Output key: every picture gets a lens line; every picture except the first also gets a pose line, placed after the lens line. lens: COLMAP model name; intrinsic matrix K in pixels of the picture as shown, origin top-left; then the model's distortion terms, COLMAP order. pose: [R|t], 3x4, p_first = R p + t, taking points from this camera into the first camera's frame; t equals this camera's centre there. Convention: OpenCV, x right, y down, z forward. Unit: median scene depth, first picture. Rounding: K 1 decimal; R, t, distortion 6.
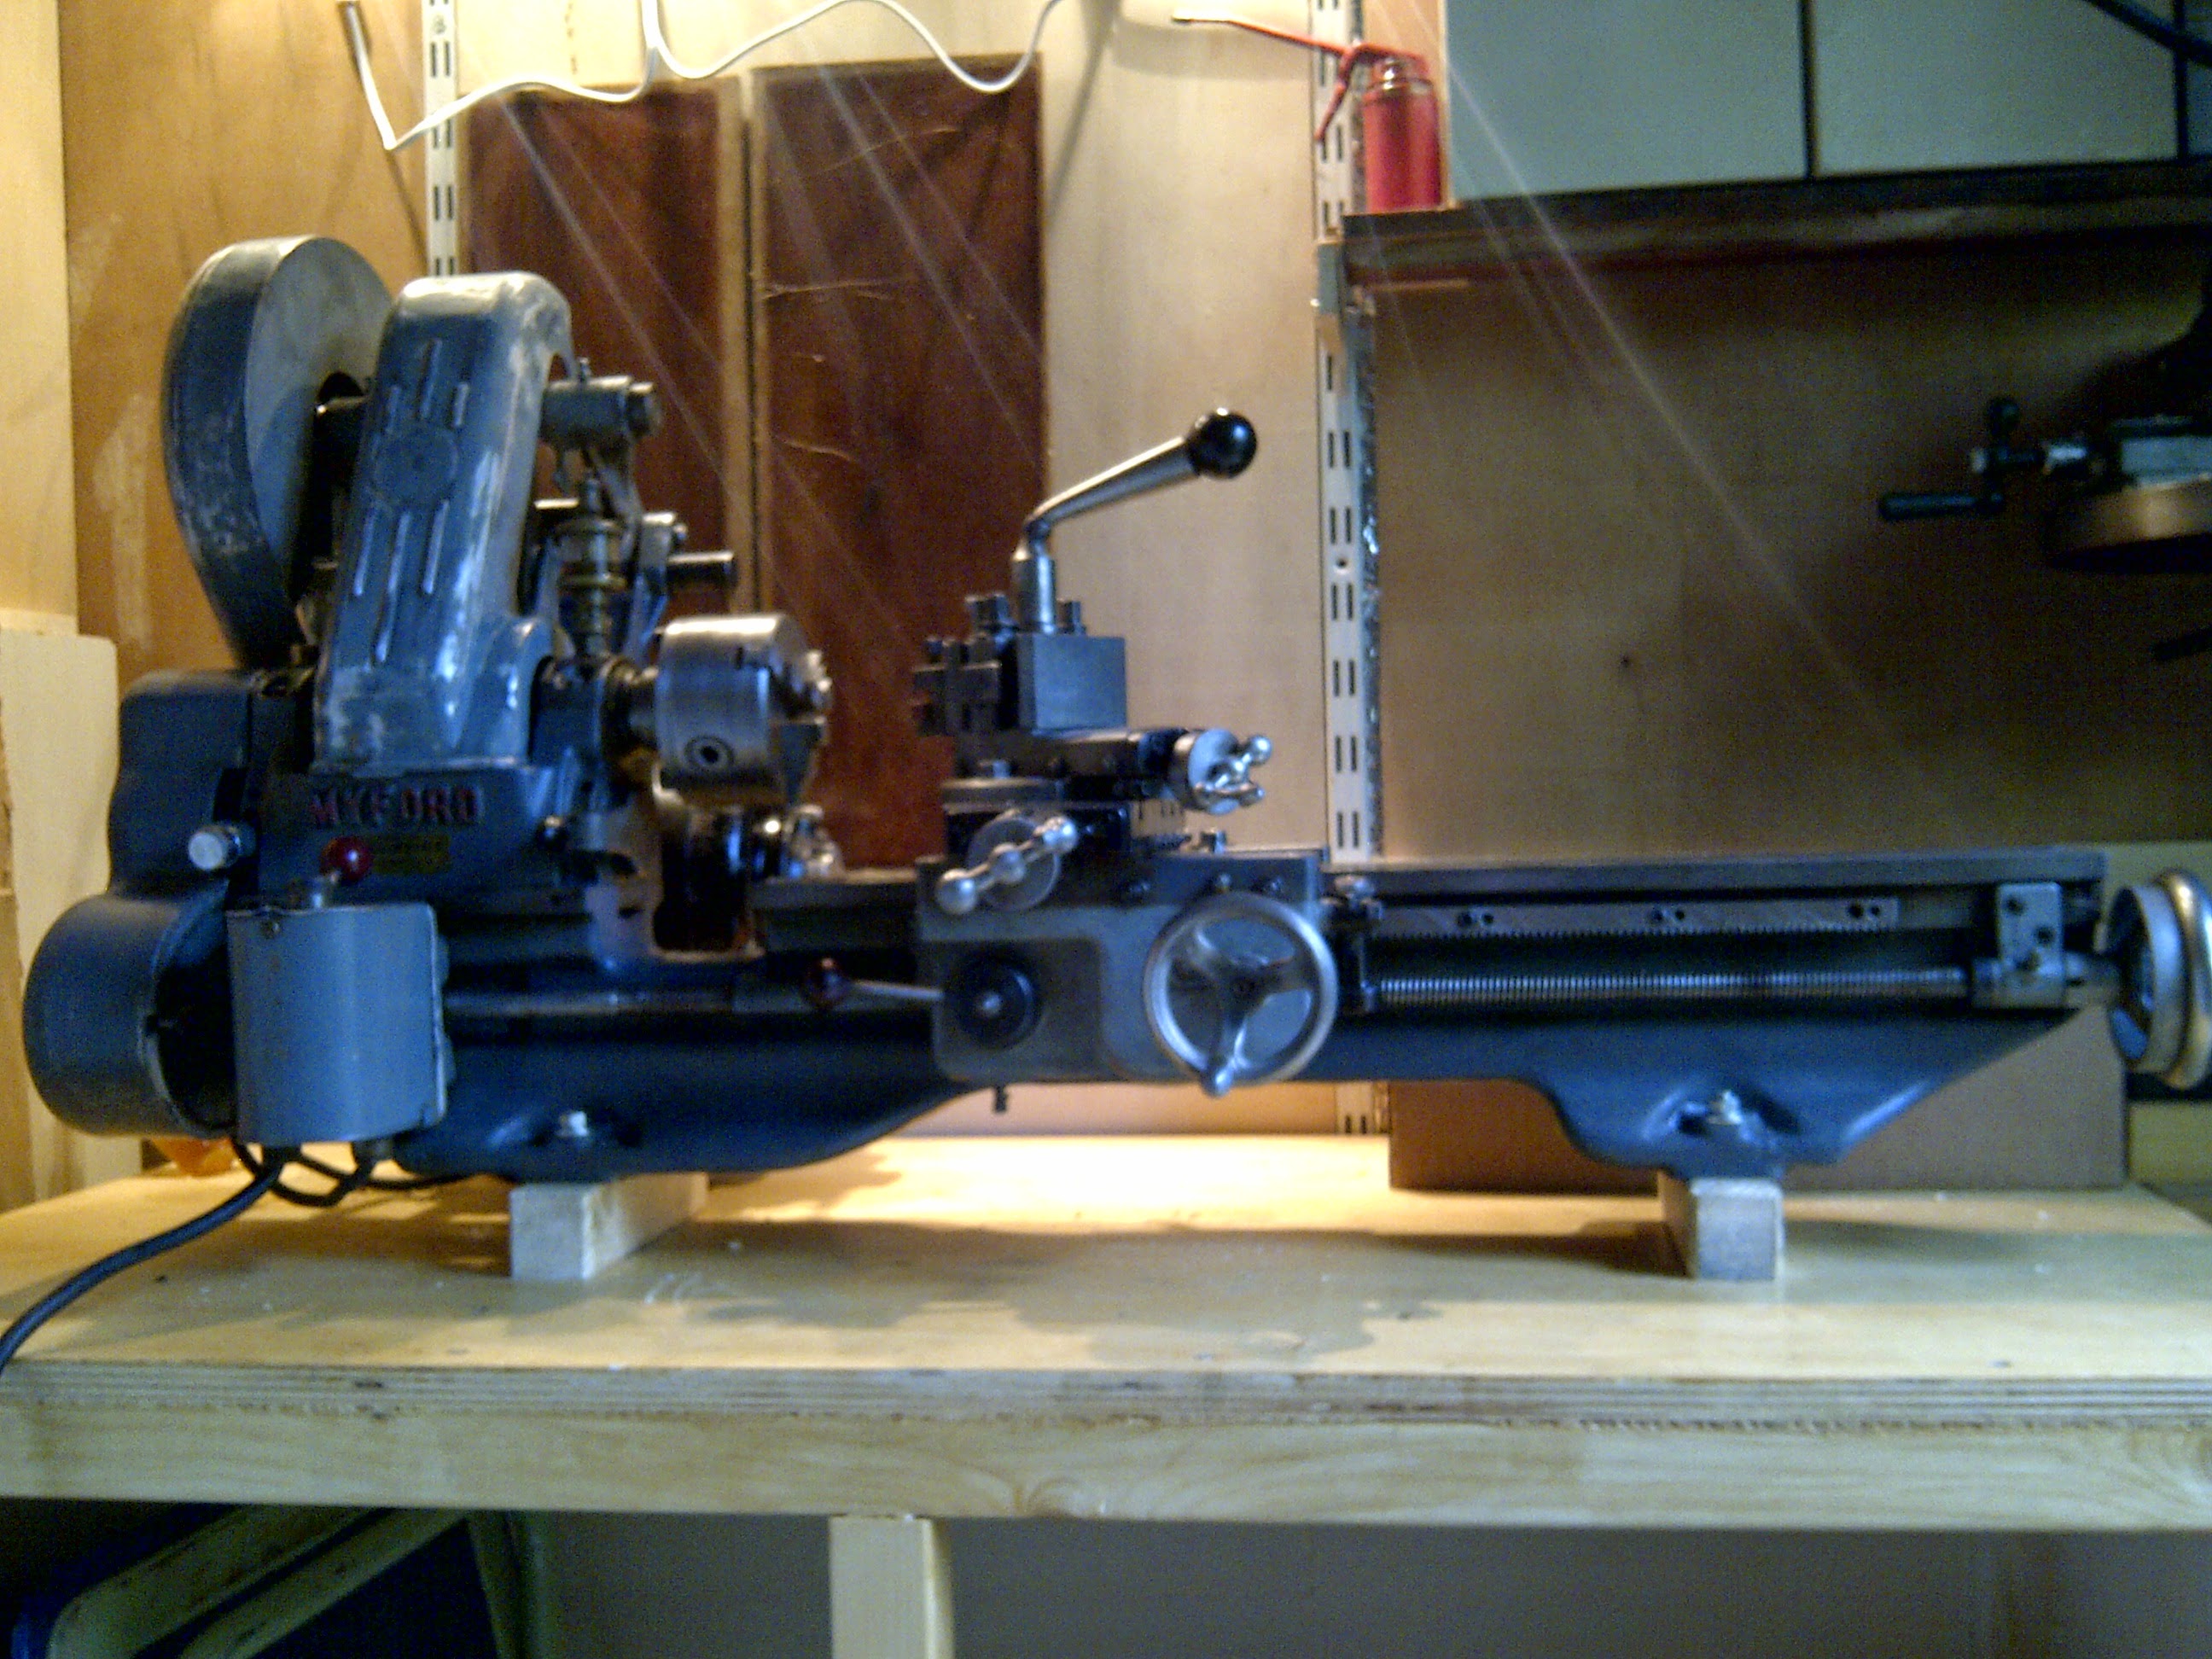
lens RADIAL K [[2277.7, 0, 1172.3], [0, 2277.7, 828.6], [0, 0, 1]] dist [0.061501, -0.379728]
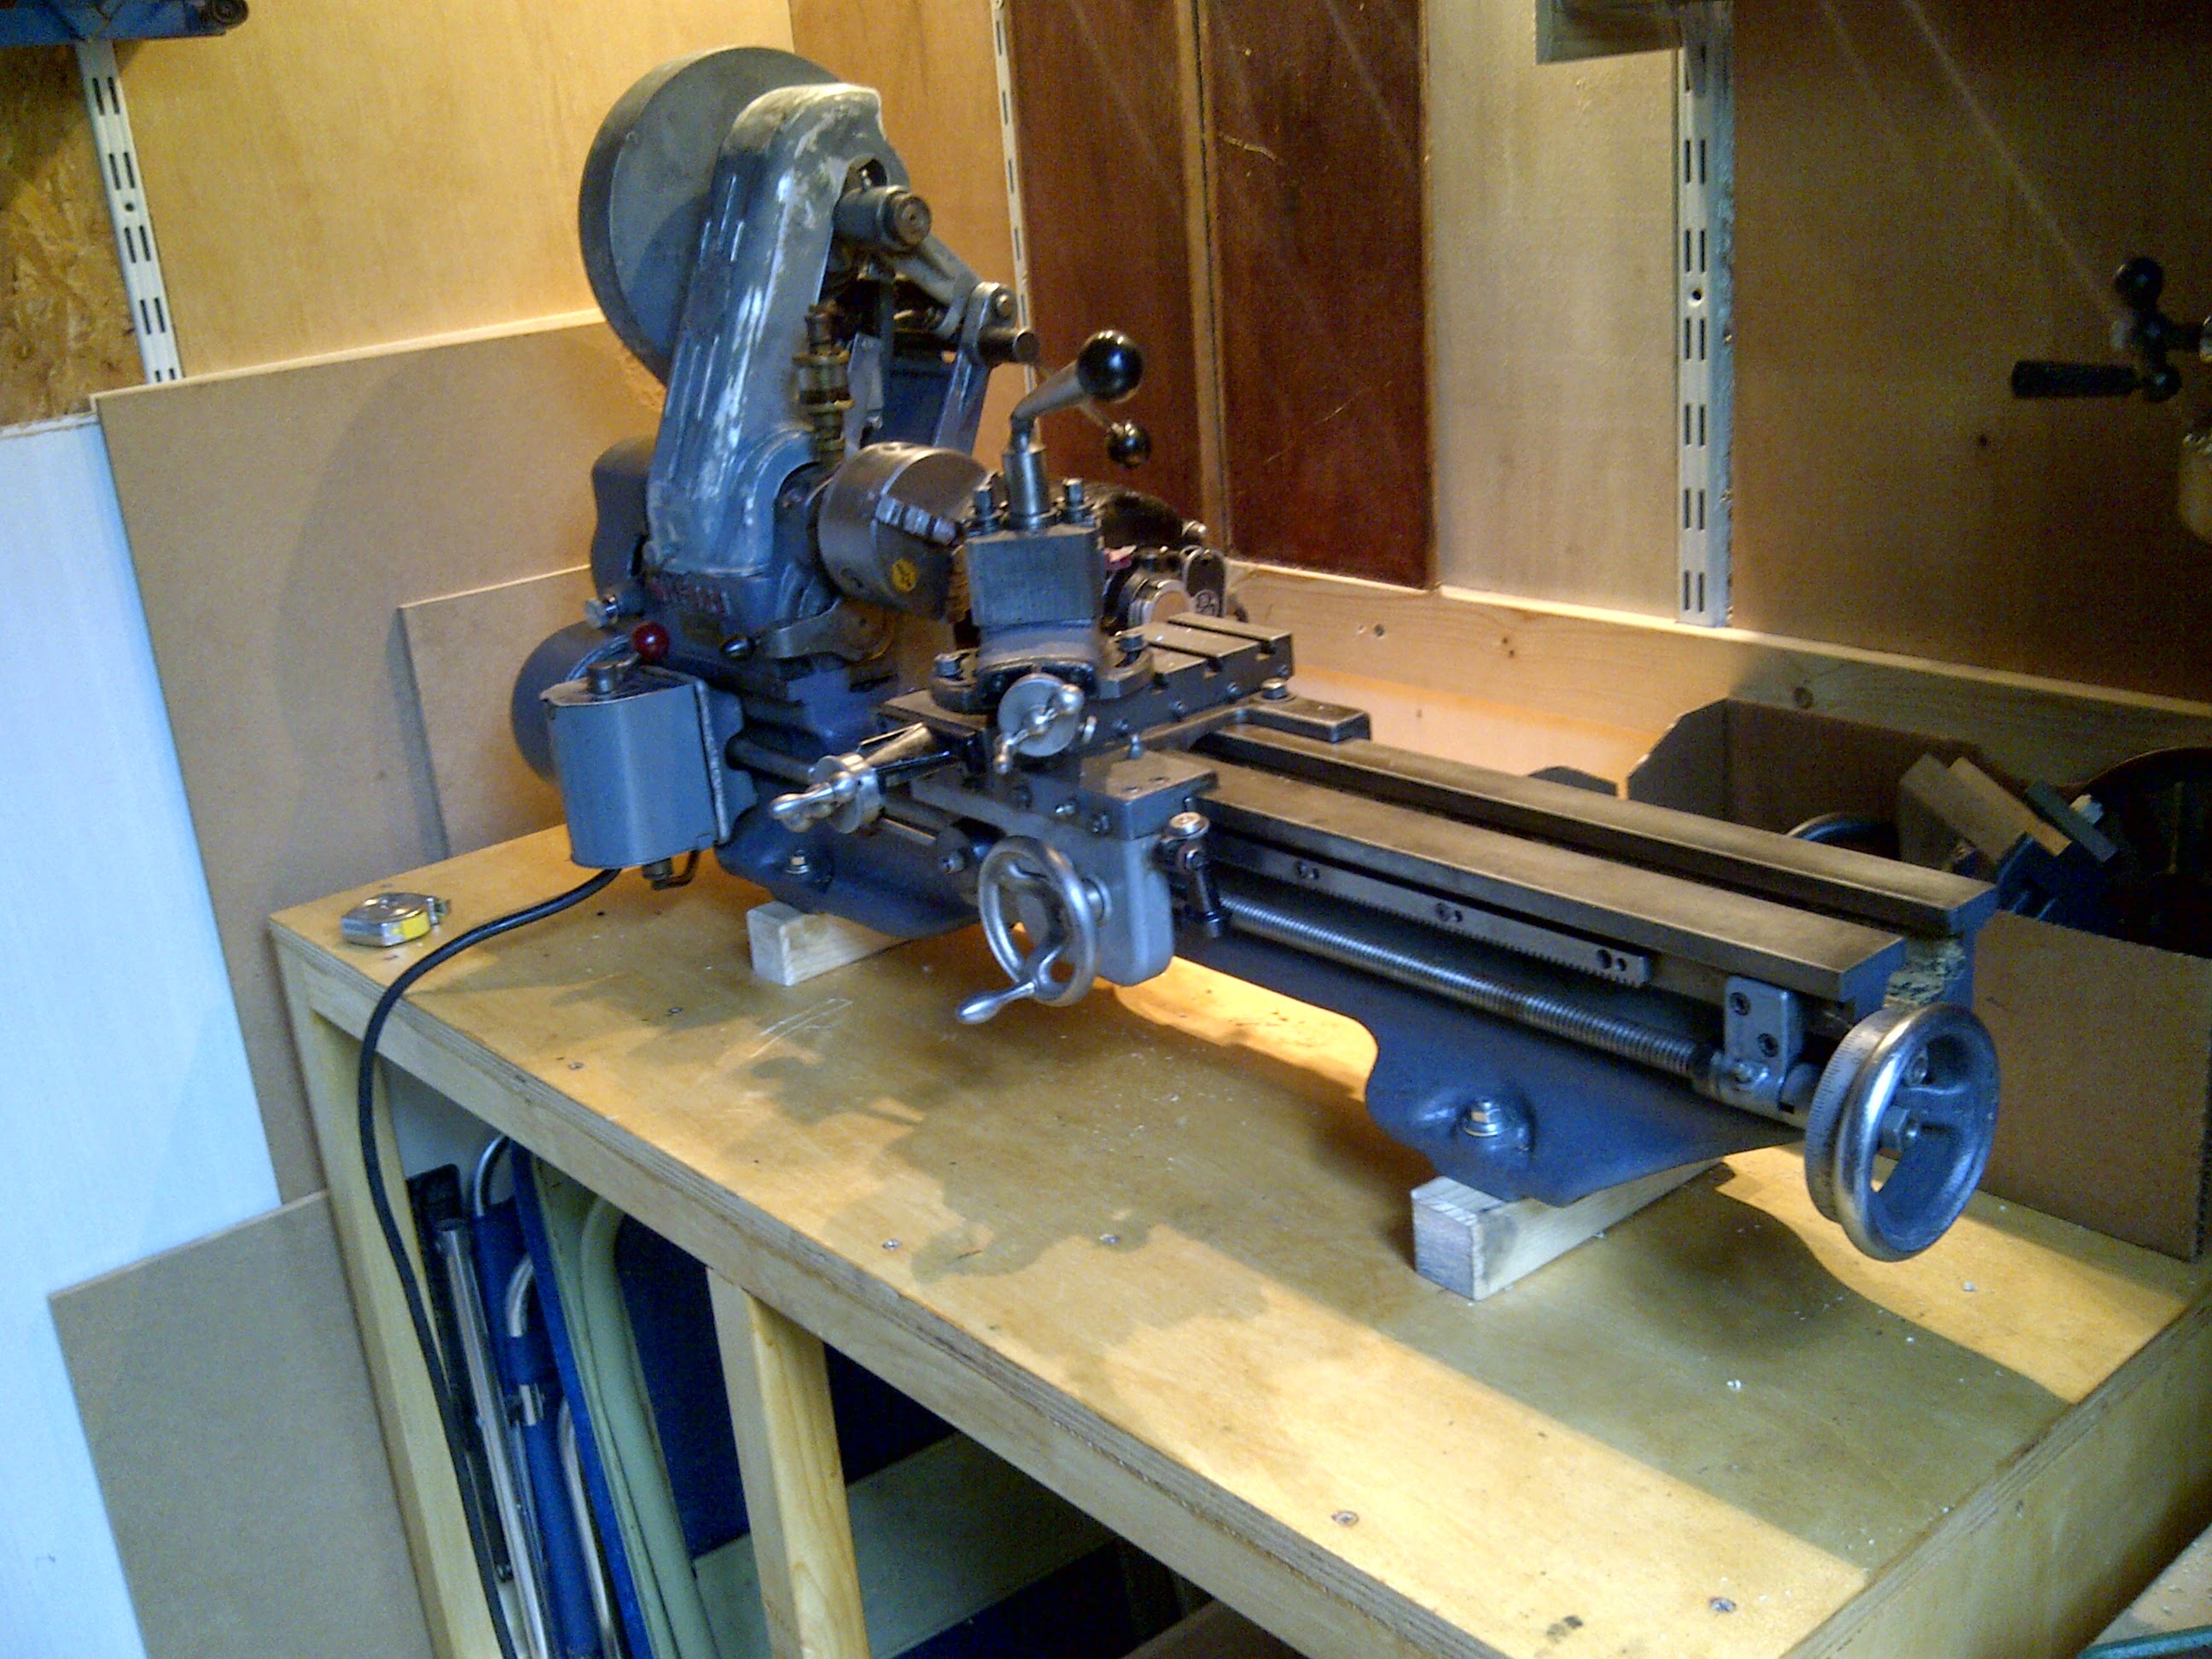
lens RADIAL K [[2277.7, 0, 1172.3], [0, 2277.7, 828.6], [0, 0, 1]] dist [0.061501, -0.379728]
pose [[0.753494, 0.189175, -0.629651, 0.683040], [0.046971, 0.939773, 0.338558, -0.304690], [0.655775, -0.284676, 0.699227, 0.258631]]
